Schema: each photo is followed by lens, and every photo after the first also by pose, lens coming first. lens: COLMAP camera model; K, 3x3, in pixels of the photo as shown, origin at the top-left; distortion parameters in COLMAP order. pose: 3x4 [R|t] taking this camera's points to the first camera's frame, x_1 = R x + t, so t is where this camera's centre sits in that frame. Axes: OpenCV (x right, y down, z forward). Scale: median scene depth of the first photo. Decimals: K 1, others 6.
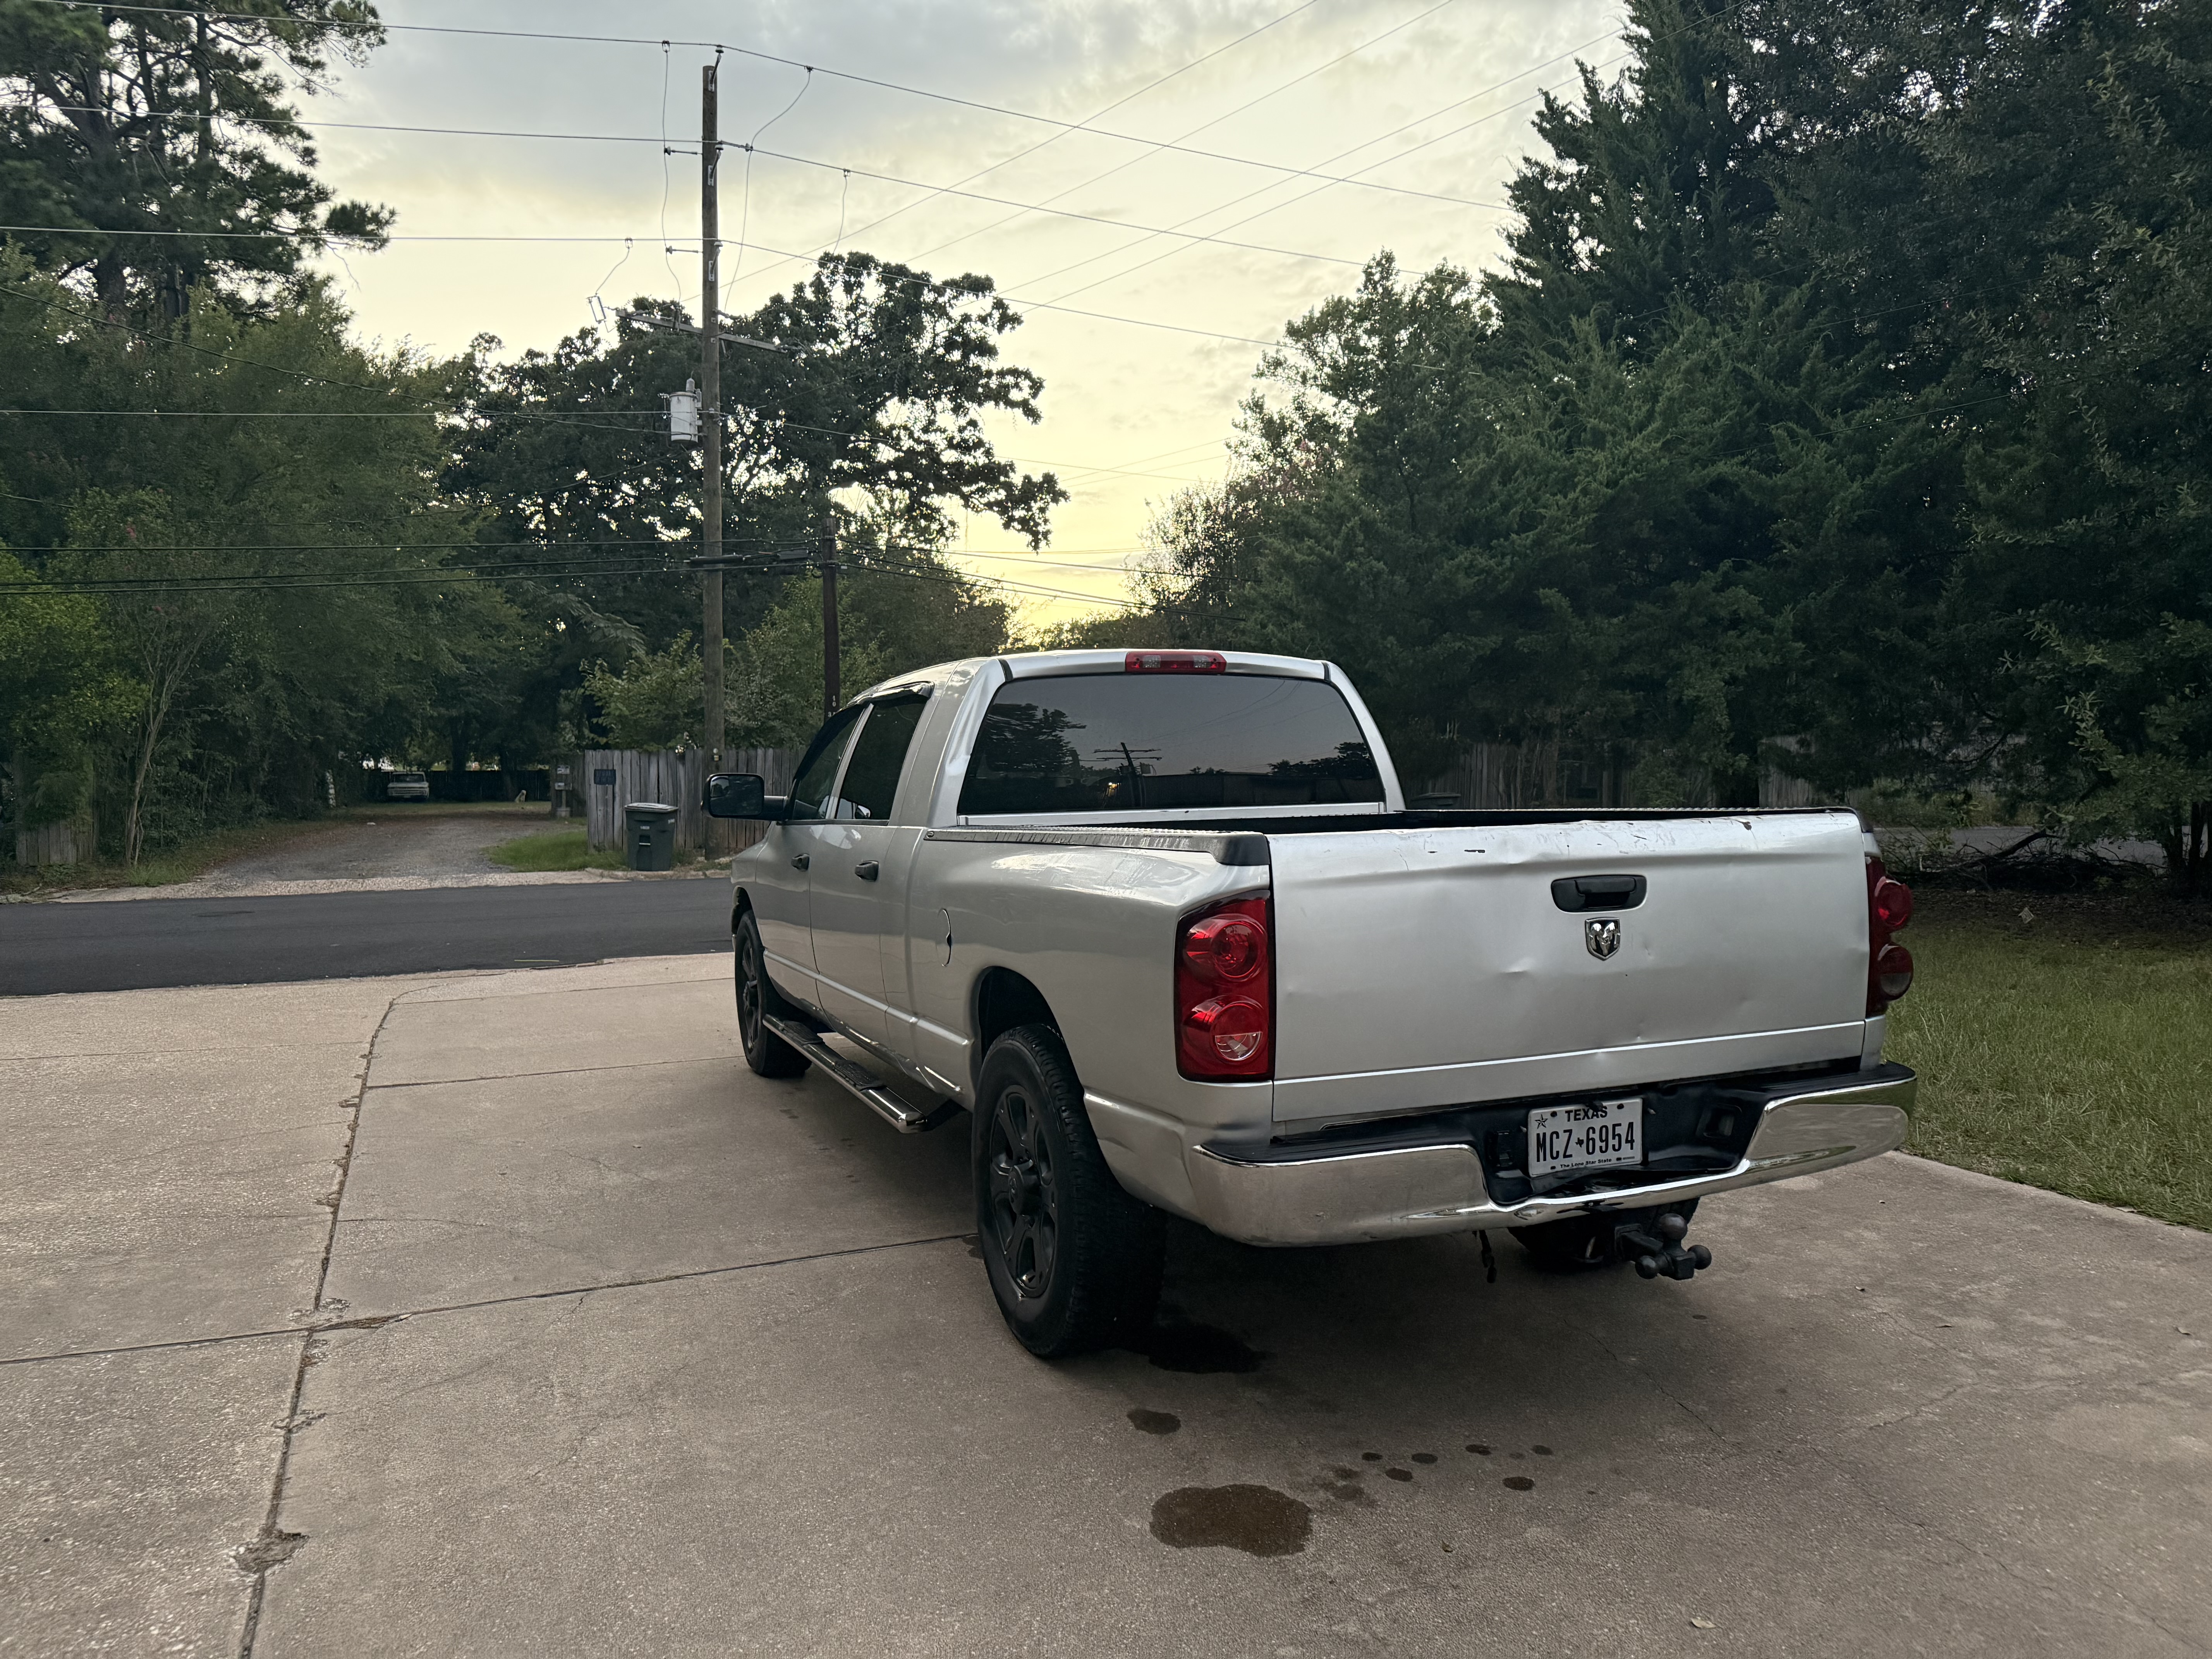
lens RADIAL K [[1566.0, 0, 1121.2], [0, 1566.0, 858.2], [0, 0, 1]] dist [0.019588, -0.024232]
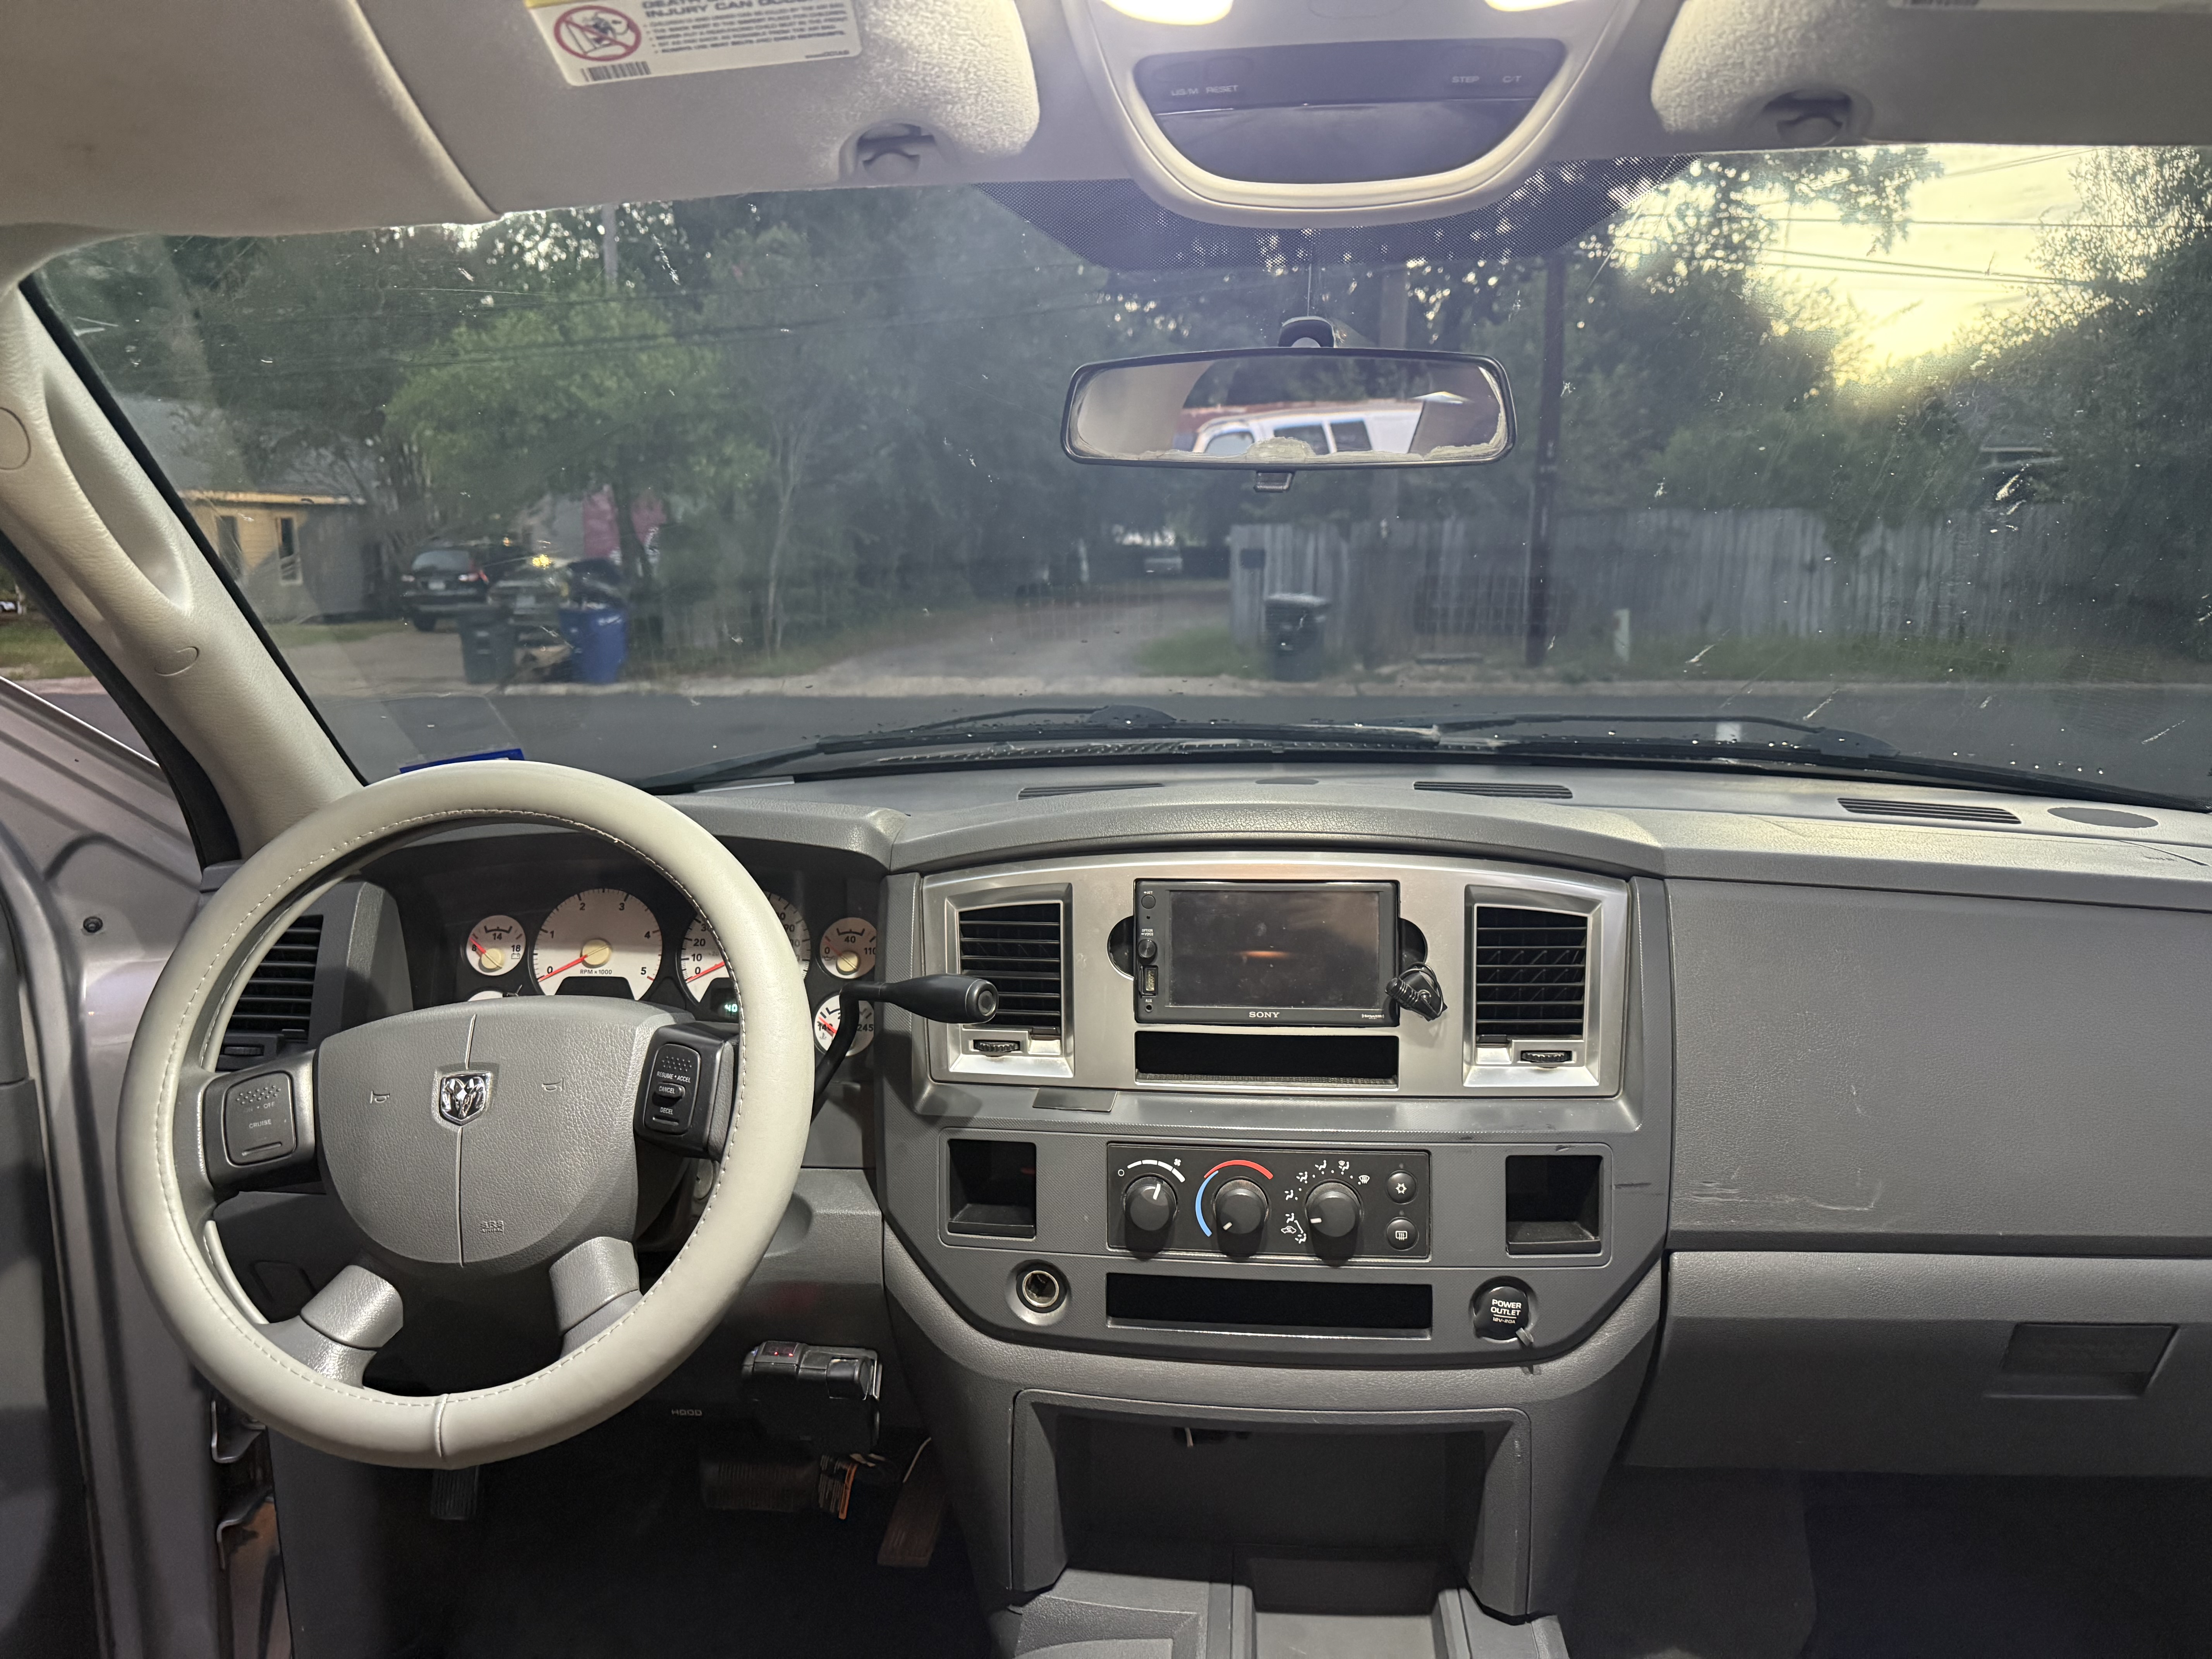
lens RADIAL K [[1566.0, 0, 1121.2], [0, 1566.0, 858.2], [0, 0, 1]] dist [0.019588, -0.024232]
pose [[0.884714, 0.093264, -0.456708, -0.009656], [-0.027831, 0.988600, 0.147970, -0.011426], [0.465302, -0.118200, 0.877224, 0.174792]]
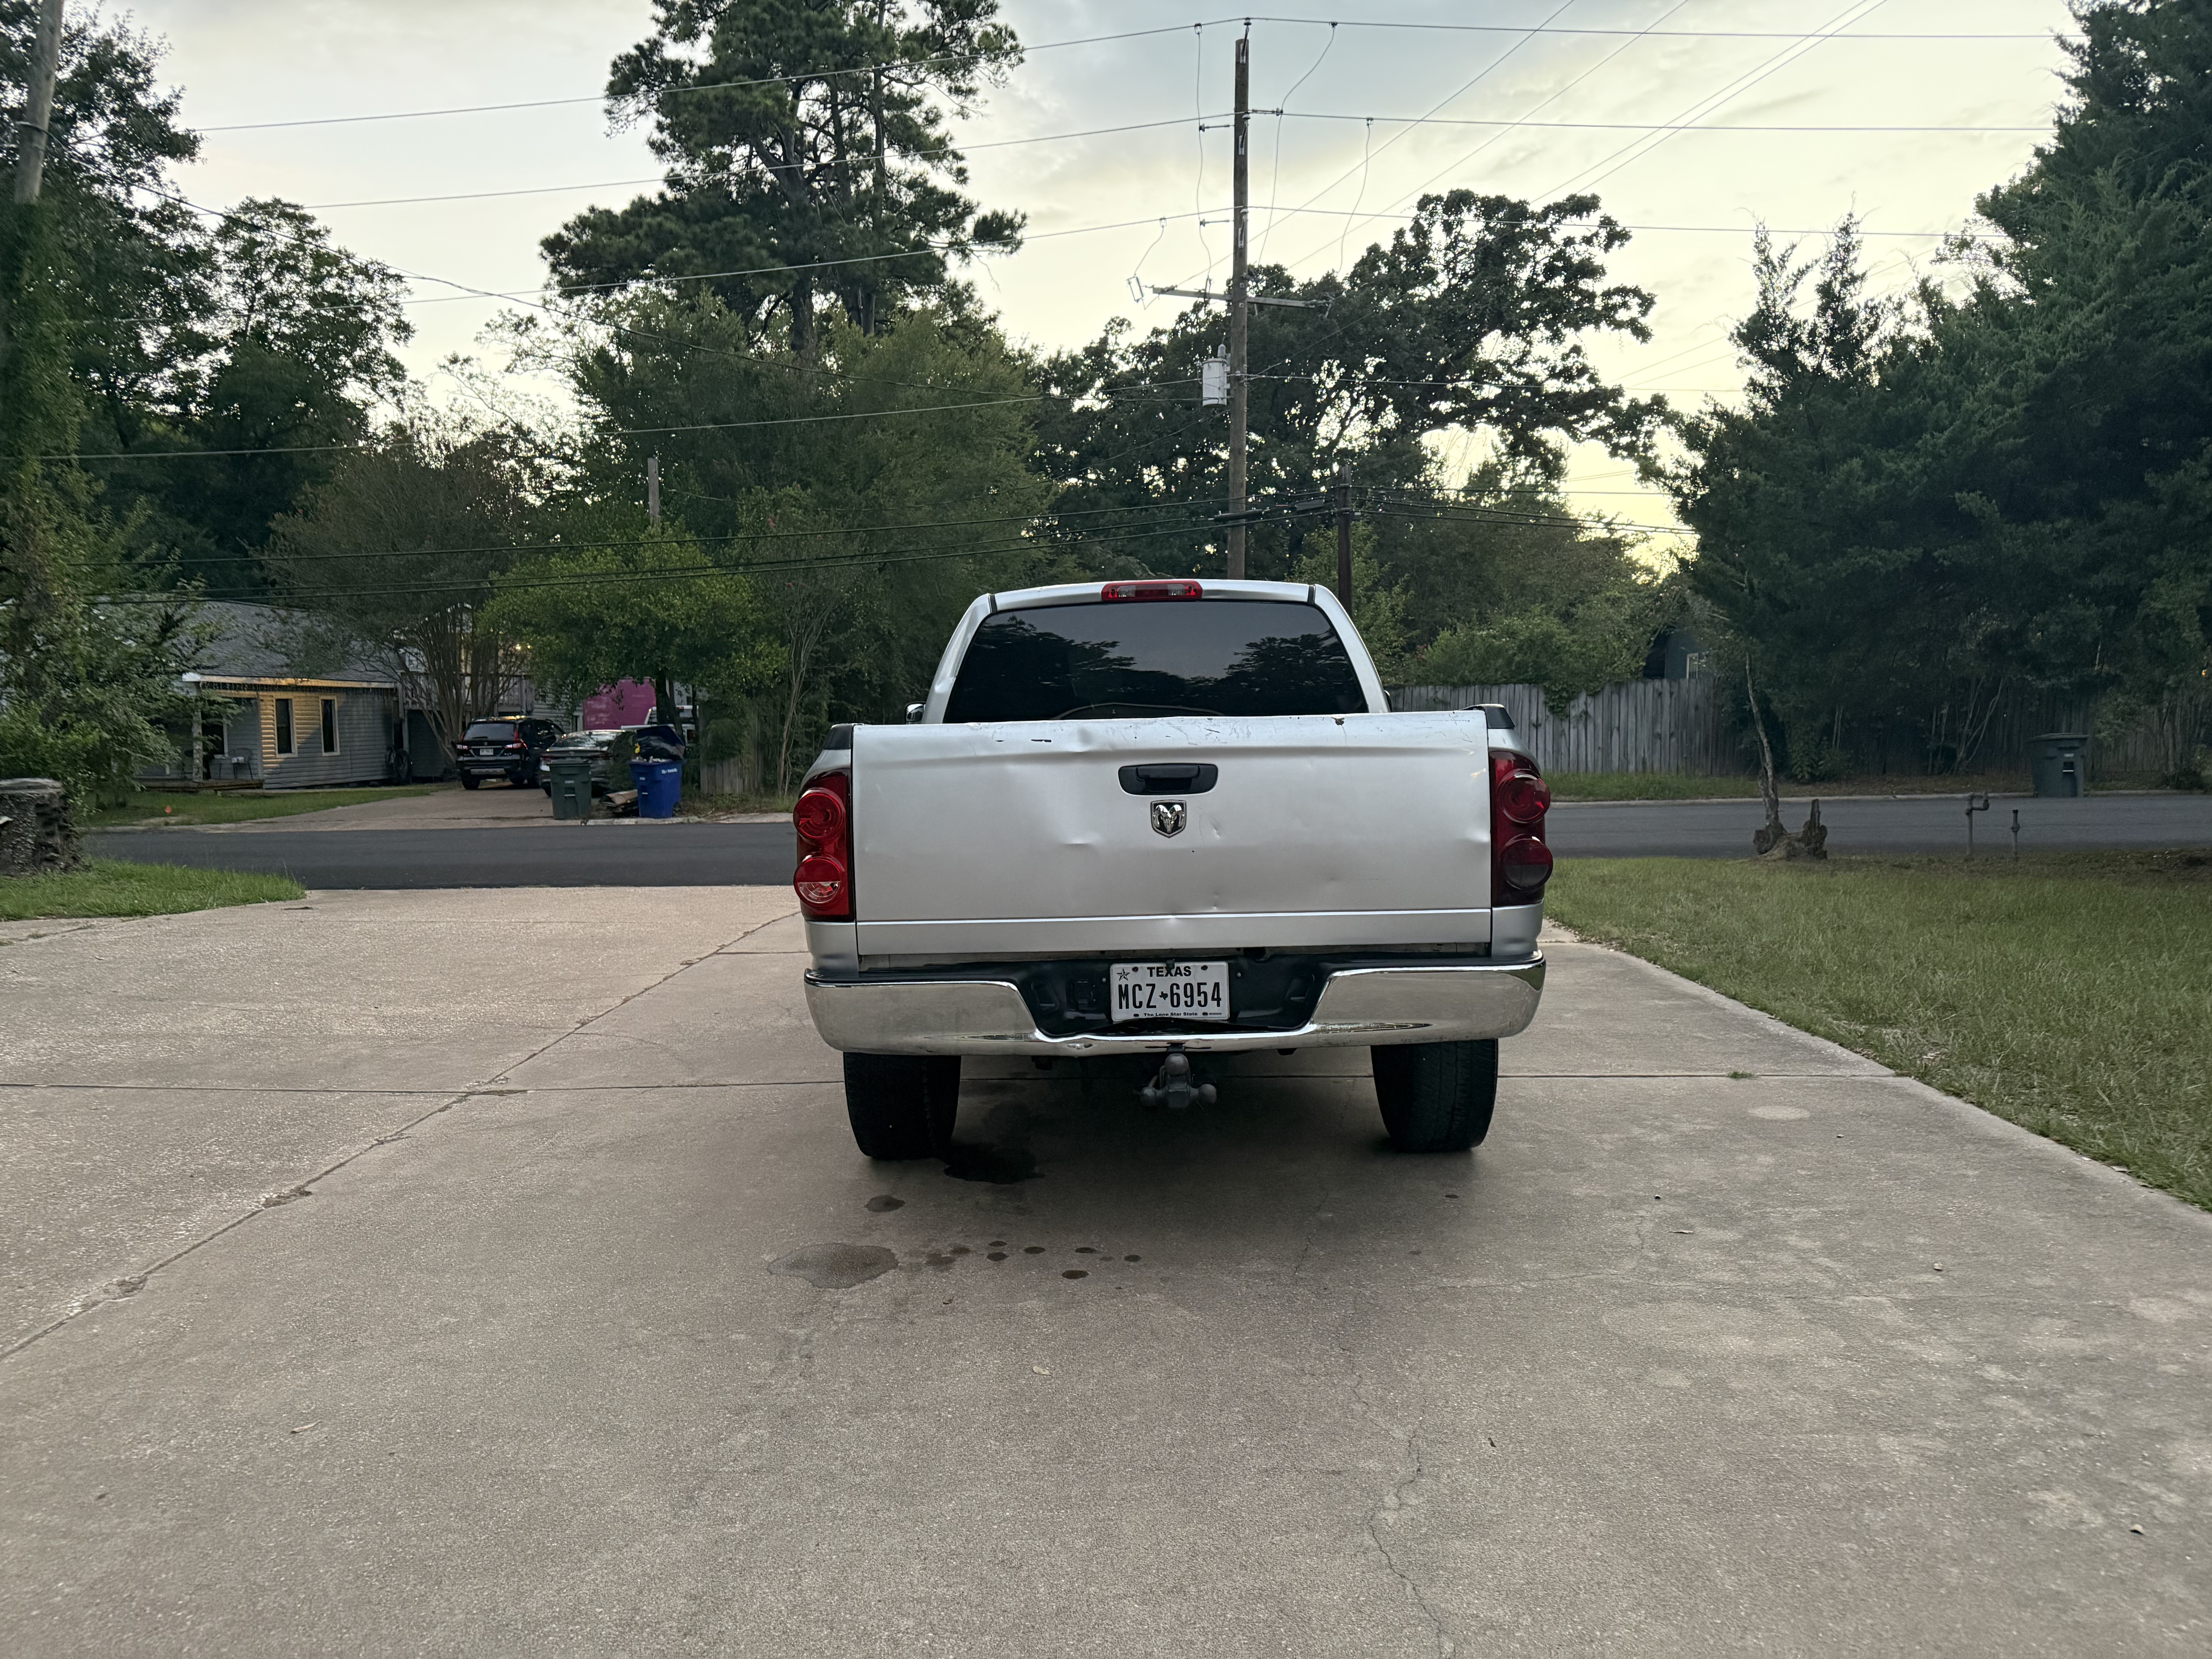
lens RADIAL K [[1566.0, 0, 1114.2], [0, 1566.0, 836.7], [0, 0, 1]] dist [0.102736, -0.162647]
pose [[0.912850, 0.023030, -0.407645, 0.067401], [-0.015593, 0.999646, 0.021556, 0.003702], [0.407997, -0.013321, 0.912886, -0.006125]]
